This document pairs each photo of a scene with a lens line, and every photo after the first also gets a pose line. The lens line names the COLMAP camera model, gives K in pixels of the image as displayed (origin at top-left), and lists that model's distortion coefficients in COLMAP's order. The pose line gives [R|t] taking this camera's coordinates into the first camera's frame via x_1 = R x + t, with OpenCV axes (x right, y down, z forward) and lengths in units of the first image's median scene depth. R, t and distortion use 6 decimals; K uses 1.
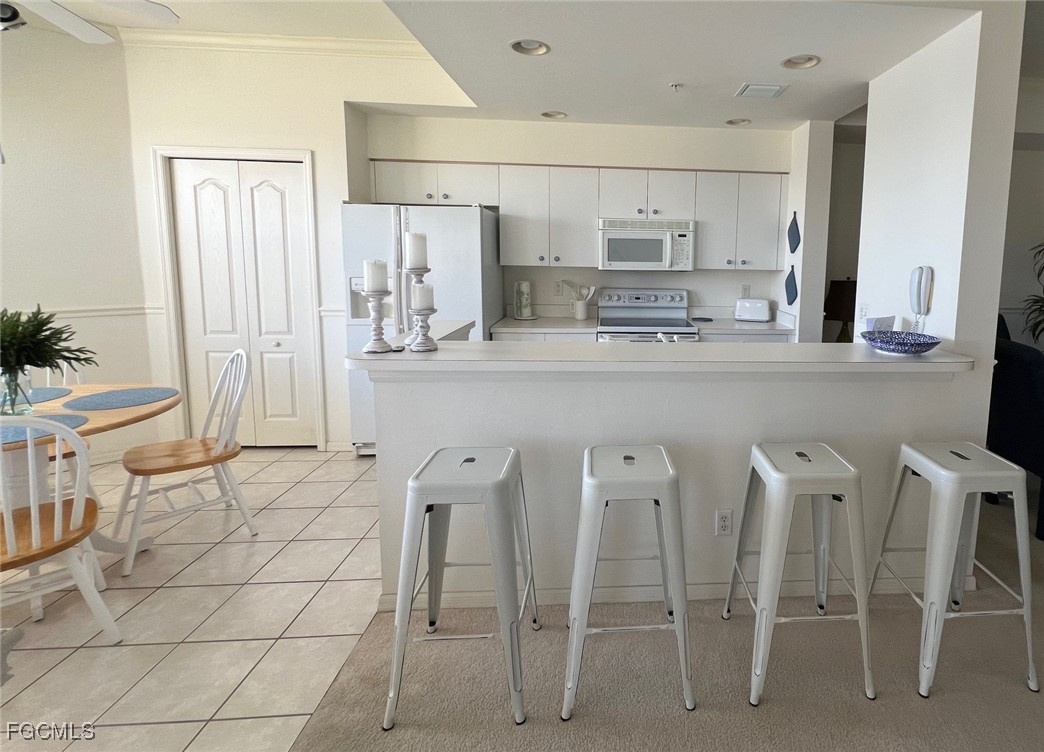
lens RADIAL K [[520.5, 0, 637.0], [0, 520.5, 310.0], [0, 0, 1]] dist [-0.002675, 0.002993]
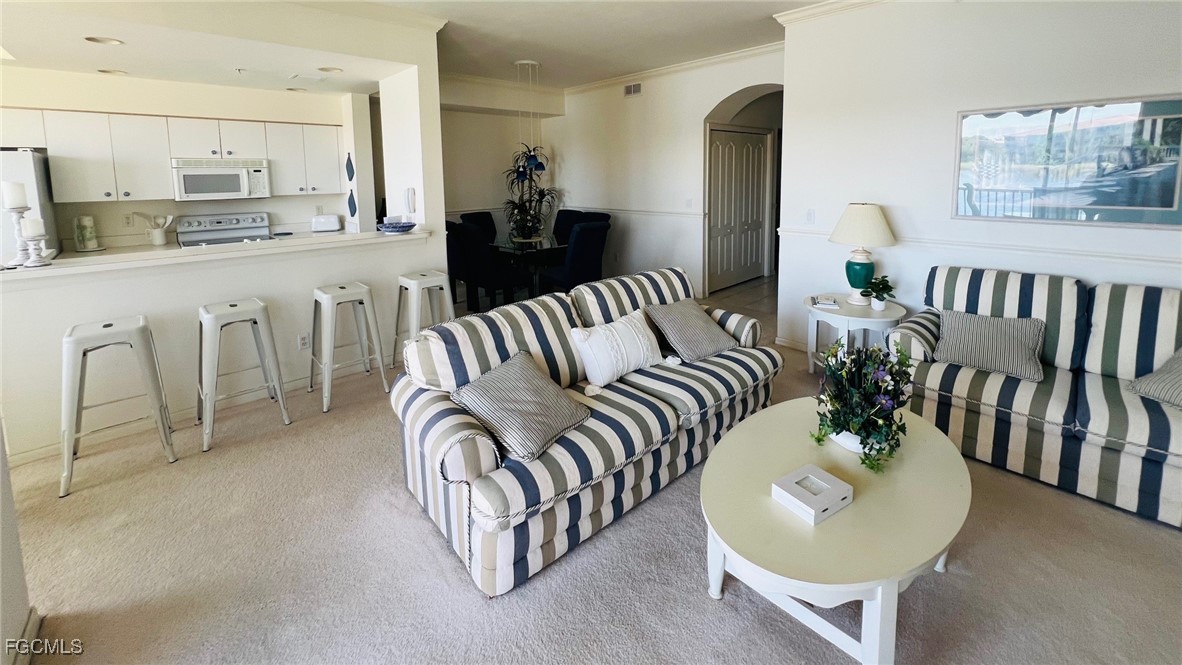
lens RADIAL K [[483.5, 0, 591.4], [0, 483.5, 220.9], [0, 0, 1]] dist [0.004756, 0.000228]
pose [[0.776895, -0.090398, 0.623107, -0.033269], [0.098222, 0.994924, 0.021876, 0.040263], [-0.621921, 0.044208, 0.781831, -0.503013]]
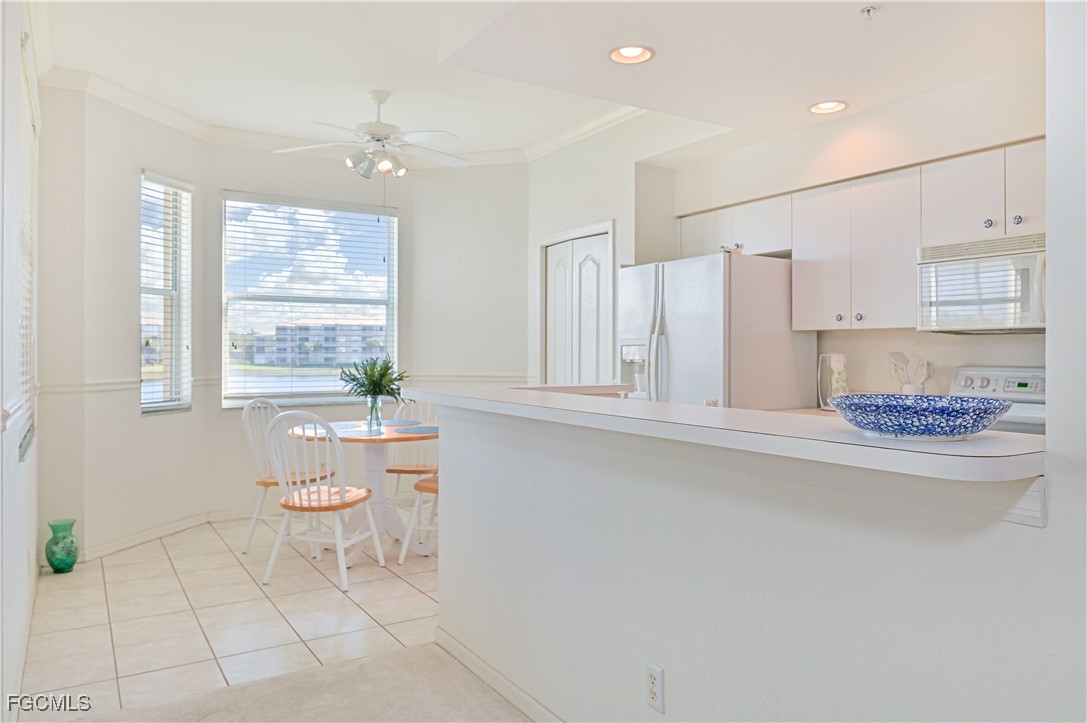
lens RADIAL K [[752.3, 0, 547.9], [0, 752.3, 350.6], [0, 0, 1]] dist [0.008532, 0.005141]
pose [[0.469355, -0.018139, -0.882823, 0.530761], [-0.090411, 0.993547, -0.068481, 0.046140], [0.878369, 0.111959, 0.464686, 0.242063]]
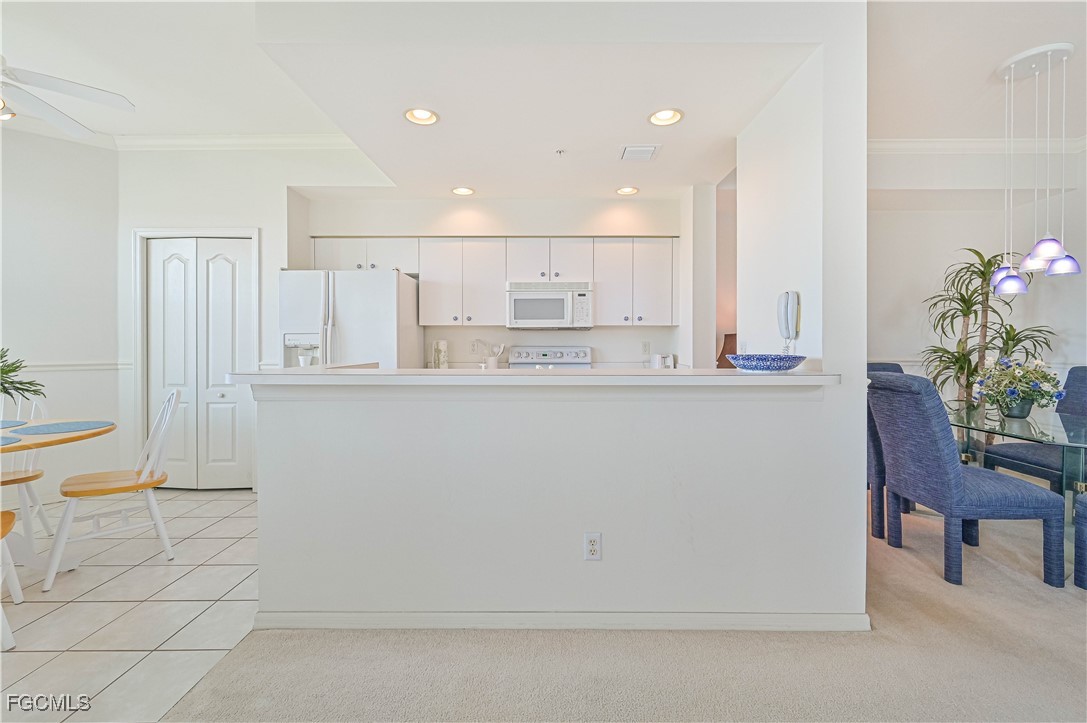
lens RADIAL K [[459.8, 0, 541.8], [0, 459.8, 343.4], [0, 0, 1]] dist [-0.001531, 0.000664]
pose [[0.996478, -0.018608, -0.081763, 0.086402], [0.009424, 0.993742, -0.111305, 0.070096], [0.083322, 0.110142, 0.990417, 0.048763]]
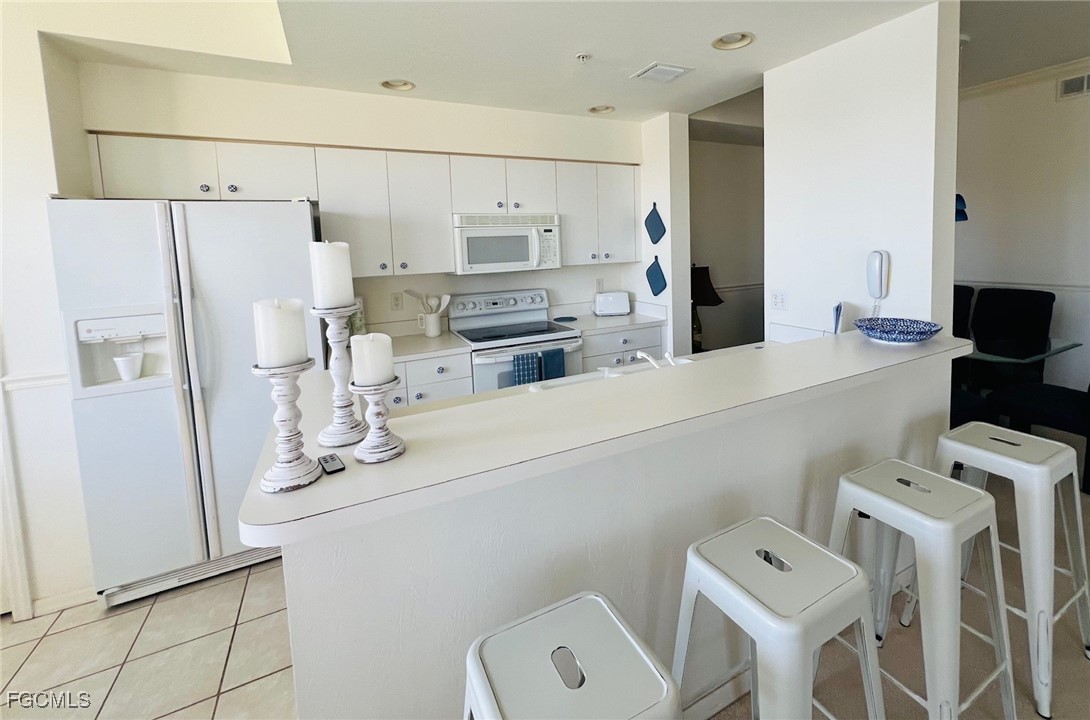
lens RADIAL K [[474.2, 0, 581.1], [0, 474.2, 280.4], [0, 0, 1]] dist [-0.001232, -0.000047]
pose [[0.911048, -0.081081, 0.404250, -0.217091], [0.094699, 0.995411, -0.013769, -0.042609], [-0.401278, 0.050827, 0.914545, 0.239673]]
